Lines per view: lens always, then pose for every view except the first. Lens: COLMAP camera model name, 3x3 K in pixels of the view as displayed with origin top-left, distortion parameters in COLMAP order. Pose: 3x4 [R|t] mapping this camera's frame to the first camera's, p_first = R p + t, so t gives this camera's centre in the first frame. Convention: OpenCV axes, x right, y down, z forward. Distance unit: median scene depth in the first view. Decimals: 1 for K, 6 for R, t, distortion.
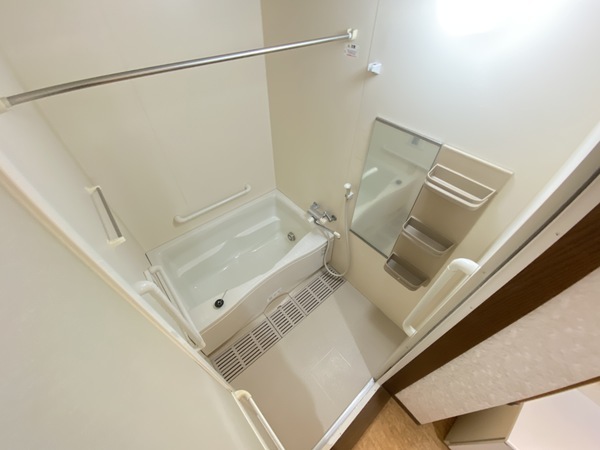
lens RADIAL K [[245.9, 0, 300.1], [0, 245.9, 223.0], [0, 0, 1]] dist [-0.013648, -0.001133]
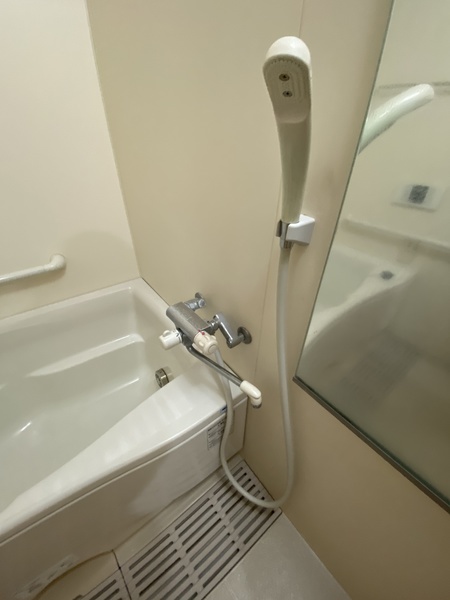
lens RADIAL K [[245.9, 0, 228.0], [0, 245.9, 302.6], [0, 0, 1]] dist [-0.013648, -0.001133]
pose [[0.998823, 0.035718, -0.032829, 0.118183], [-0.041501, 0.979541, -0.196918, 0.001548], [0.025124, 0.198048, 0.979870, 0.637231]]
